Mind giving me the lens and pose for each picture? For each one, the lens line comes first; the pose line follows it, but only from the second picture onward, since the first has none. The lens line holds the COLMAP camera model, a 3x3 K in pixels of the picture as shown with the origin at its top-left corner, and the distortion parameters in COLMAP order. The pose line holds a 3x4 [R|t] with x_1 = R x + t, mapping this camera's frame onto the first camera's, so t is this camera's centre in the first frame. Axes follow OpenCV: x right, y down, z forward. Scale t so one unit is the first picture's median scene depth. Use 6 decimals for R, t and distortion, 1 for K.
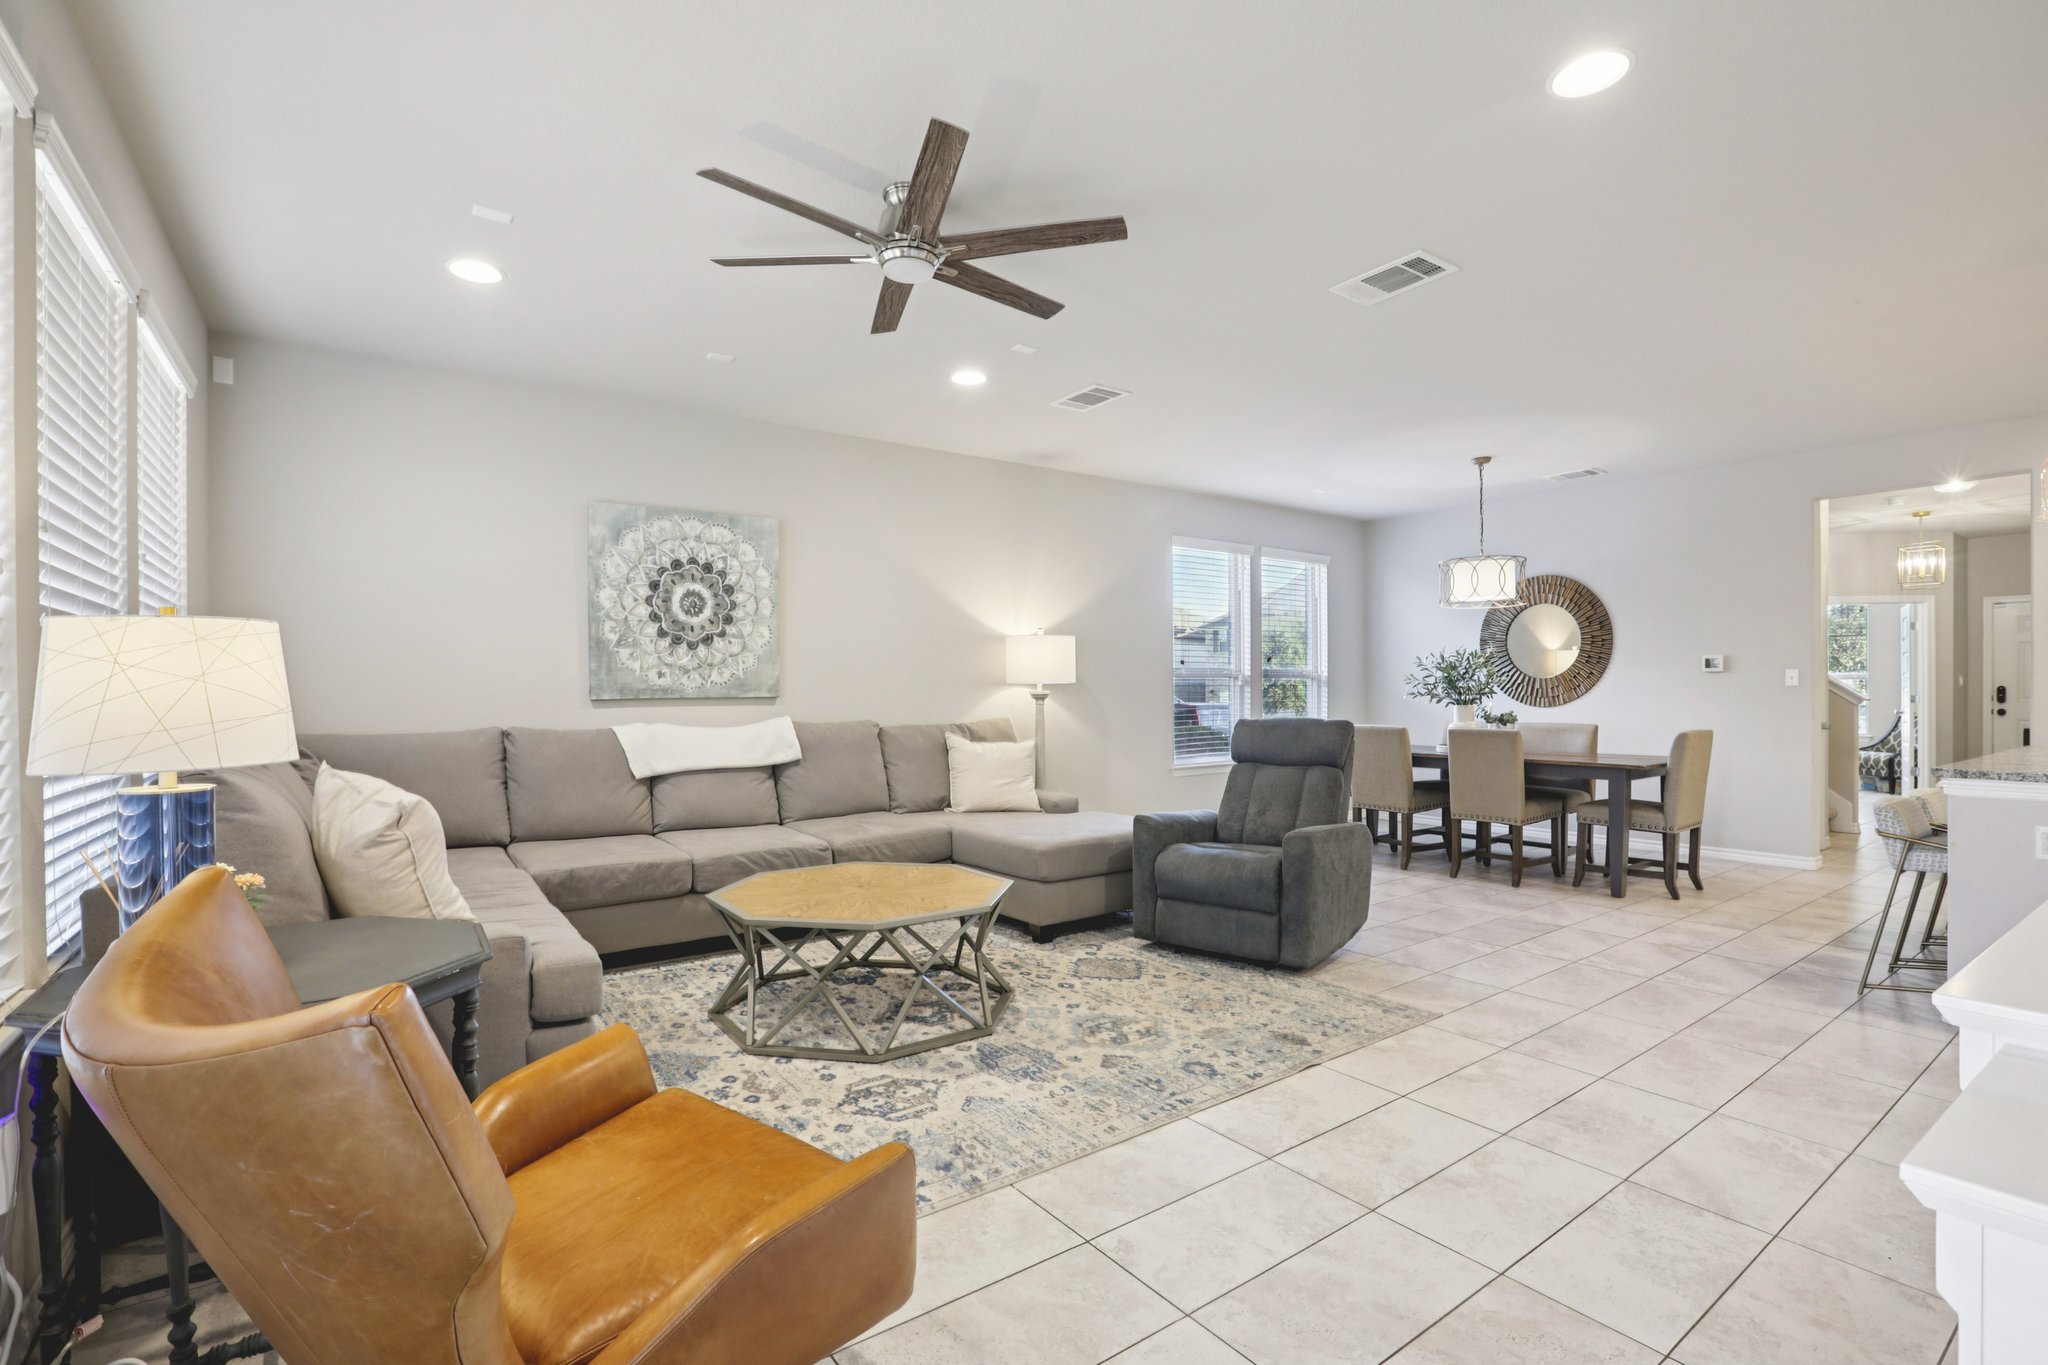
lens RADIAL K [[919.3, 0, 1029.5], [0, 919.3, 690.6], [0, 0, 1]] dist [-0.000190, -0.000008]
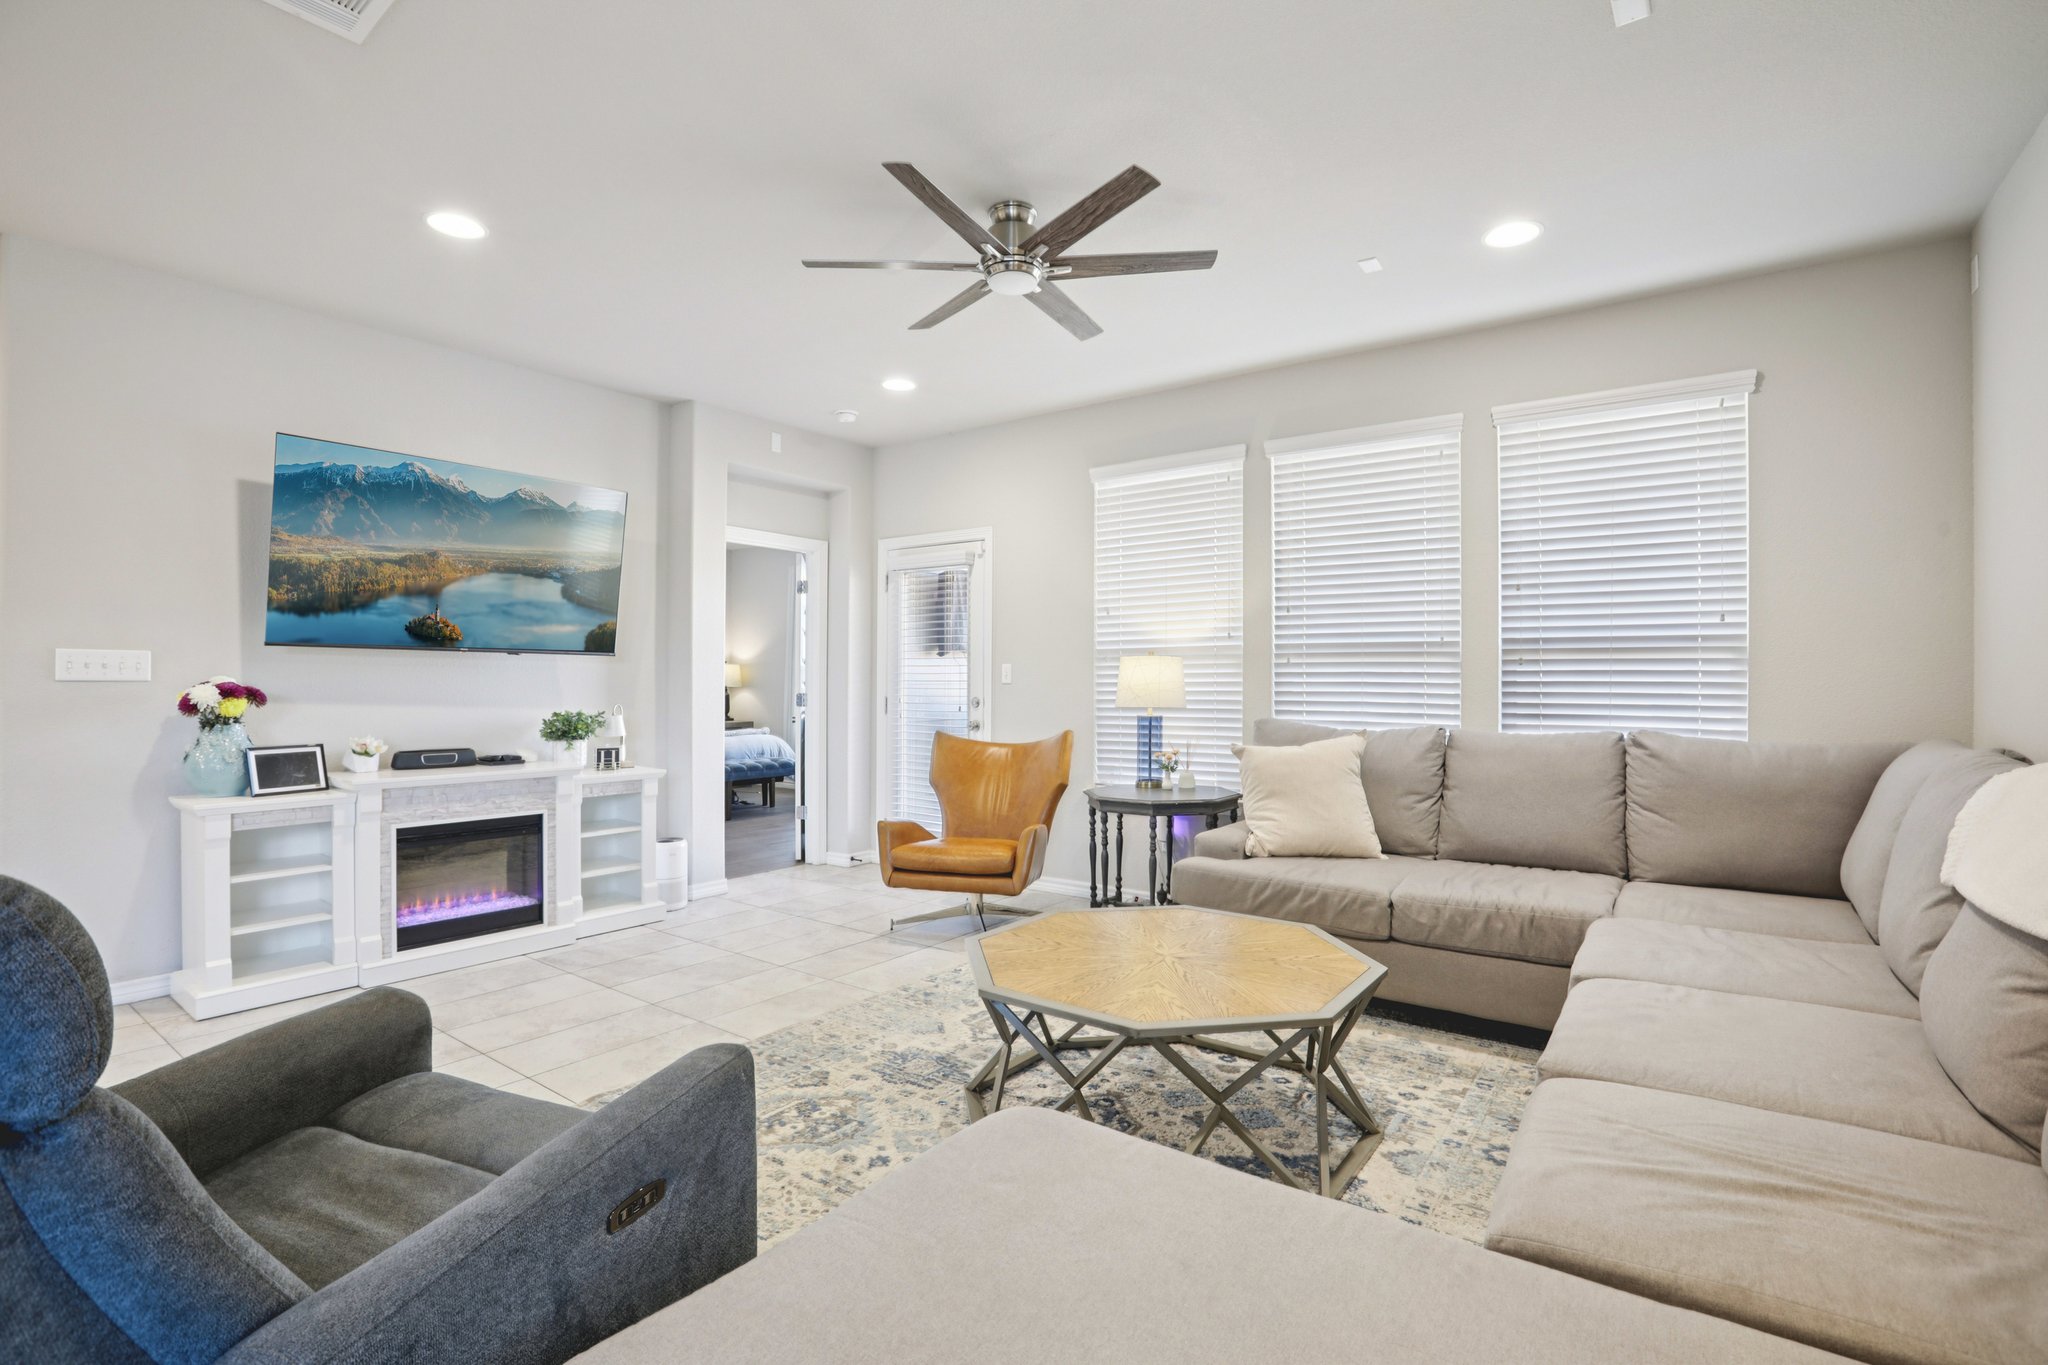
lens RADIAL K [[919.3, 0, 1031.7], [0, 919.3, 686.6], [0, 0, 1]] dist [-0.000190, -0.000008]
pose [[-0.948945, 0.001847, -0.315437, 0.172299], [0.003009, 0.999990, -0.003198, 0.007348], [0.315428, -0.003984, -0.948941, 1.901715]]
